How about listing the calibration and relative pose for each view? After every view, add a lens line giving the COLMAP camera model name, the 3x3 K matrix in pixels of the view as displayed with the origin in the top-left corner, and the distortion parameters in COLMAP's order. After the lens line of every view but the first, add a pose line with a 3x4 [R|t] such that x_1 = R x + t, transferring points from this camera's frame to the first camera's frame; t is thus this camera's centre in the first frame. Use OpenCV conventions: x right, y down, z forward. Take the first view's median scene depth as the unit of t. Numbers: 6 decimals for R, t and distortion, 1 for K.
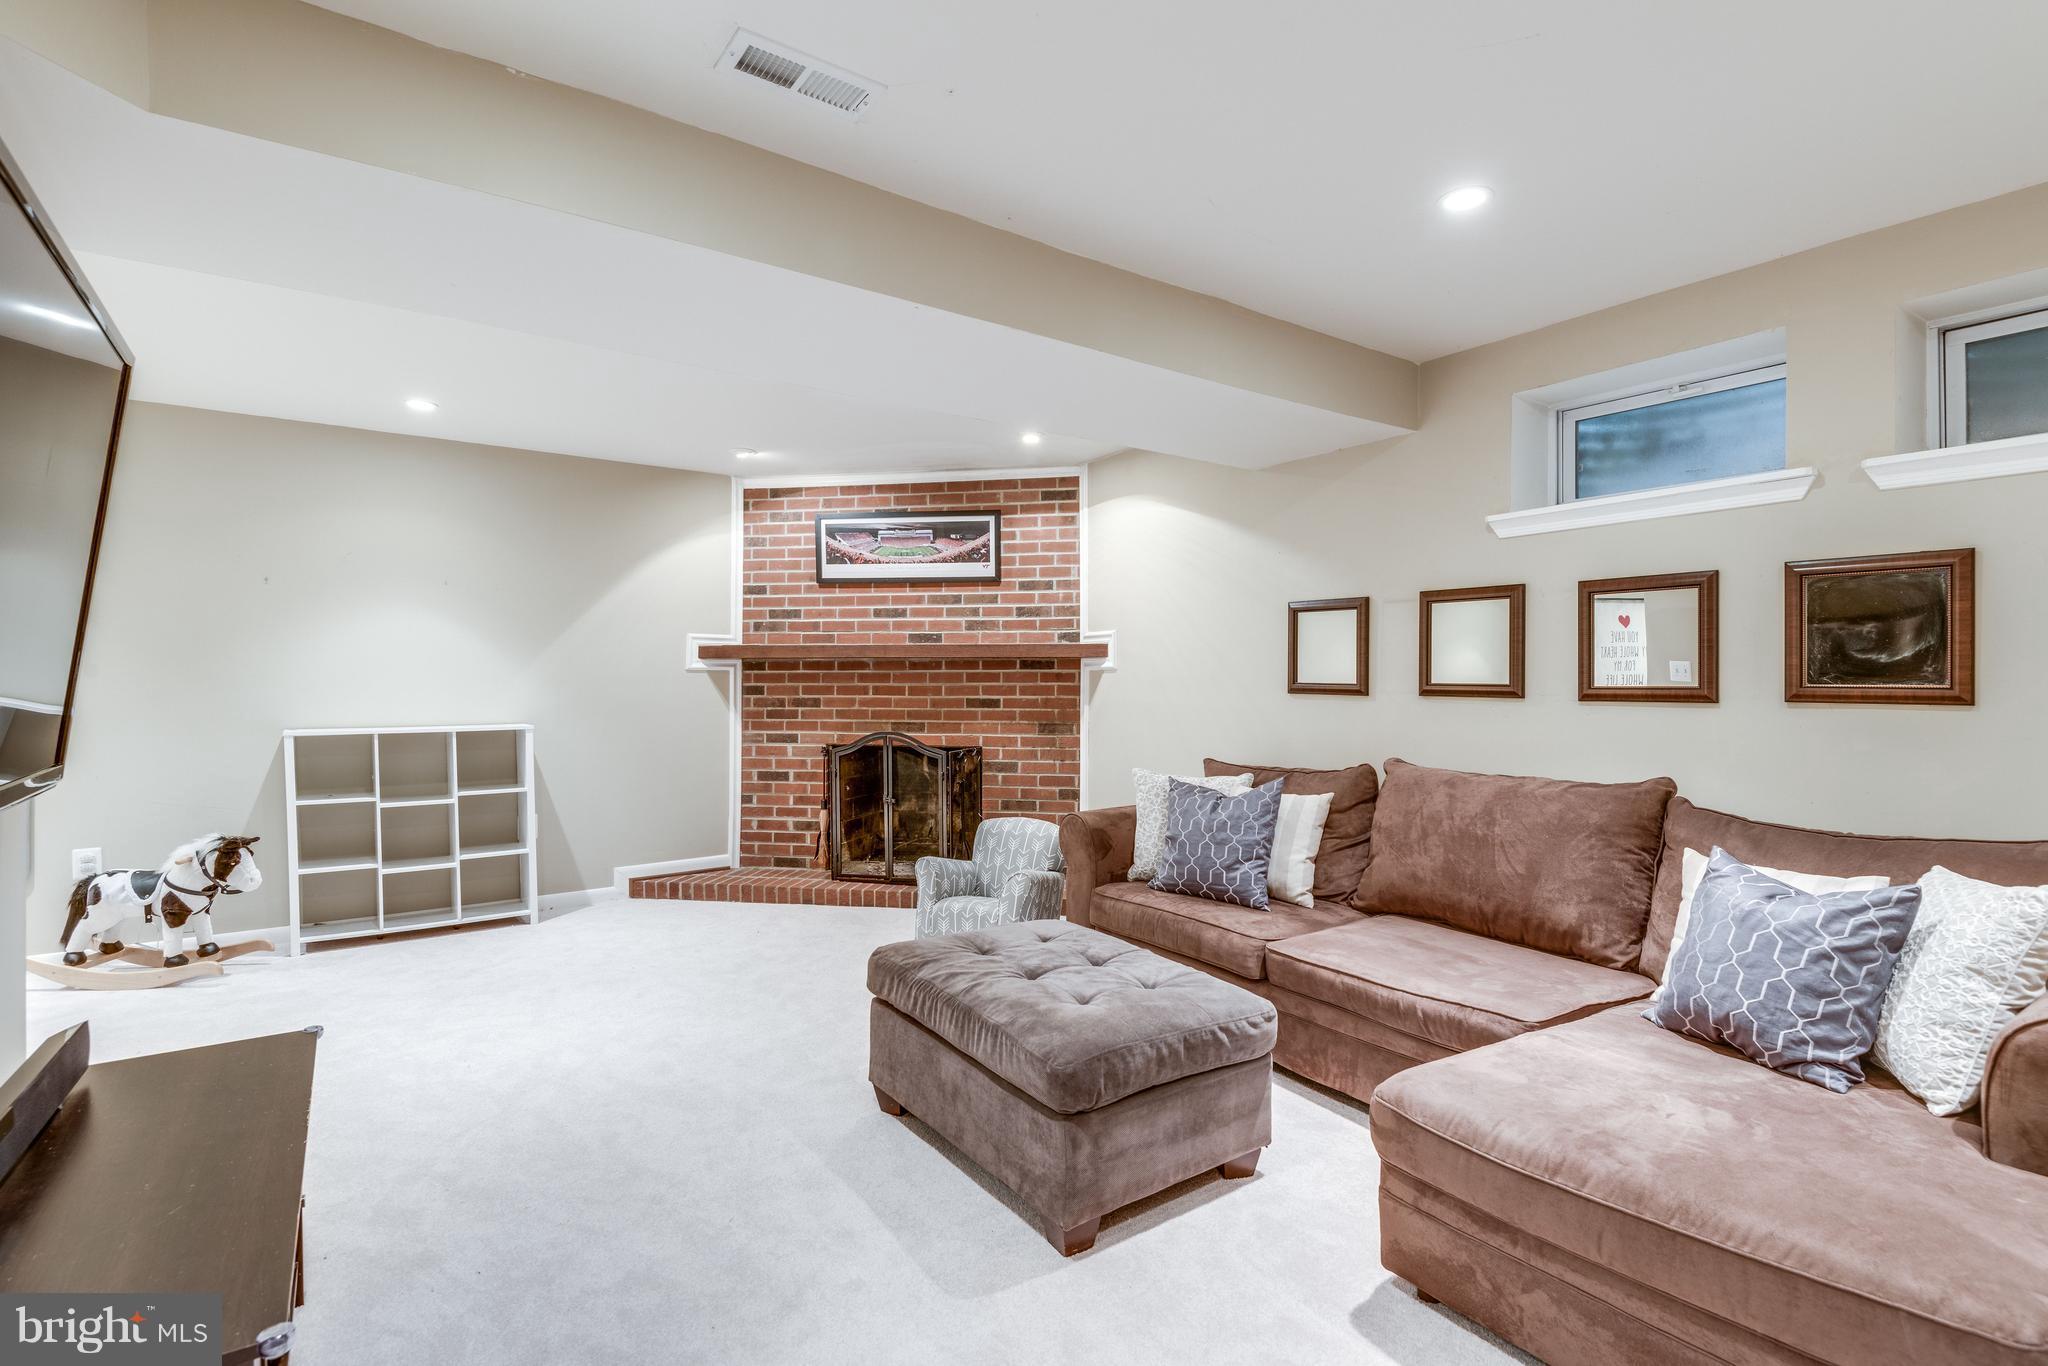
lens RADIAL K [[966.3, 0, 1031.7], [0, 966.3, 673.4], [0, 0, 1]] dist [0.034961, -0.035574]
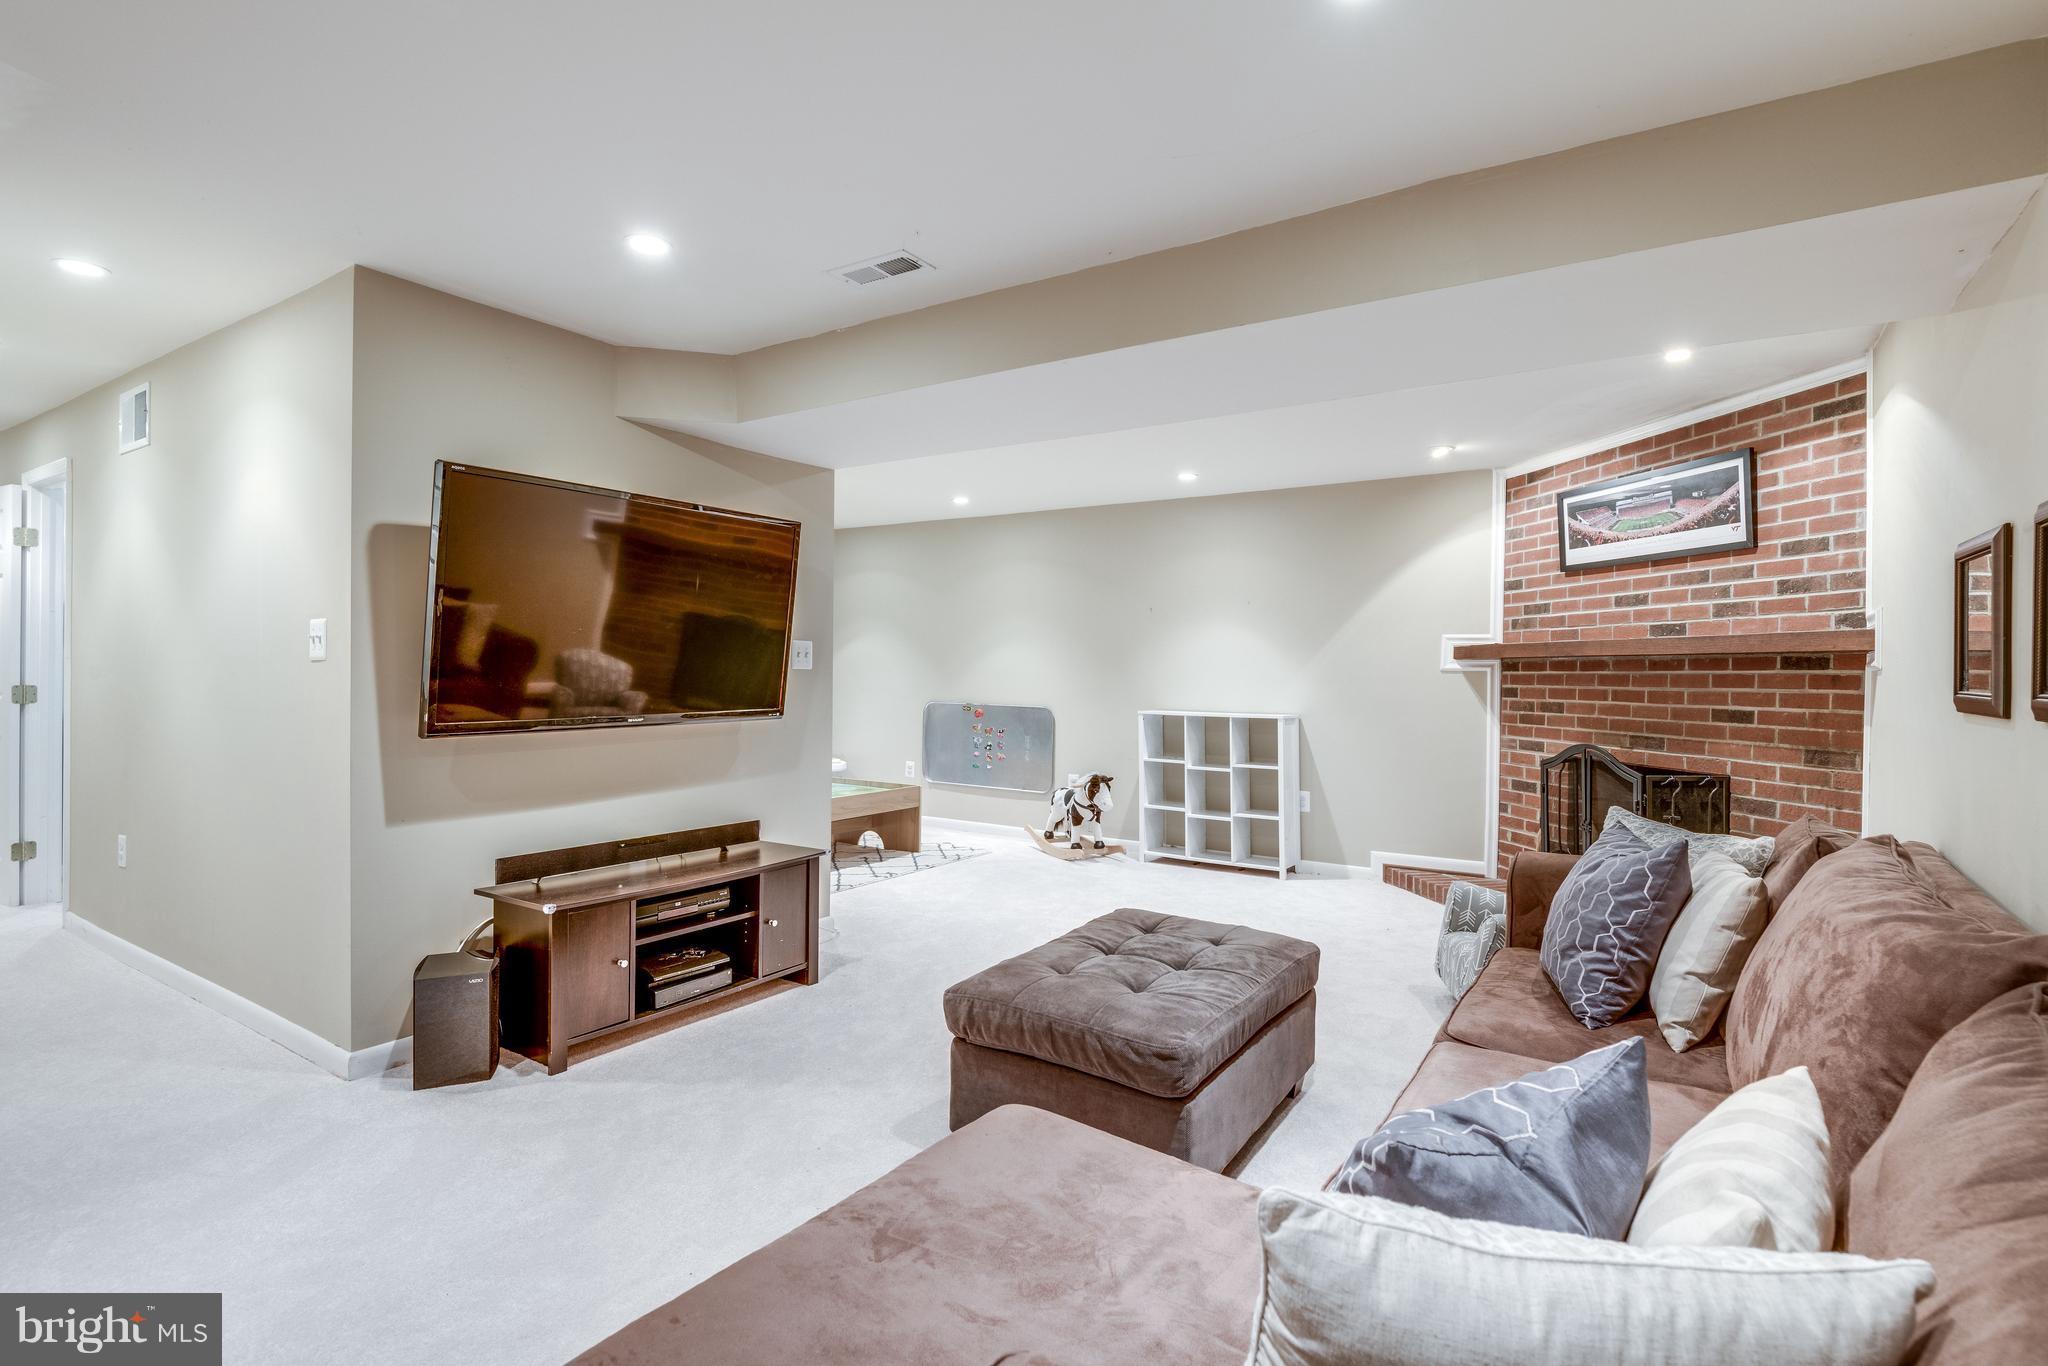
lens RADIAL K [[966.3, 0, 1031.7], [0, 966.3, 673.4], [0, 0, 1]] dist [0.034961, -0.035574]
pose [[0.362544, 0.003215, -0.931961, 0.440640], [-0.006762, 0.999977, 0.000819, 0.001412], [0.931942, 0.006005, 0.362557, 0.238447]]
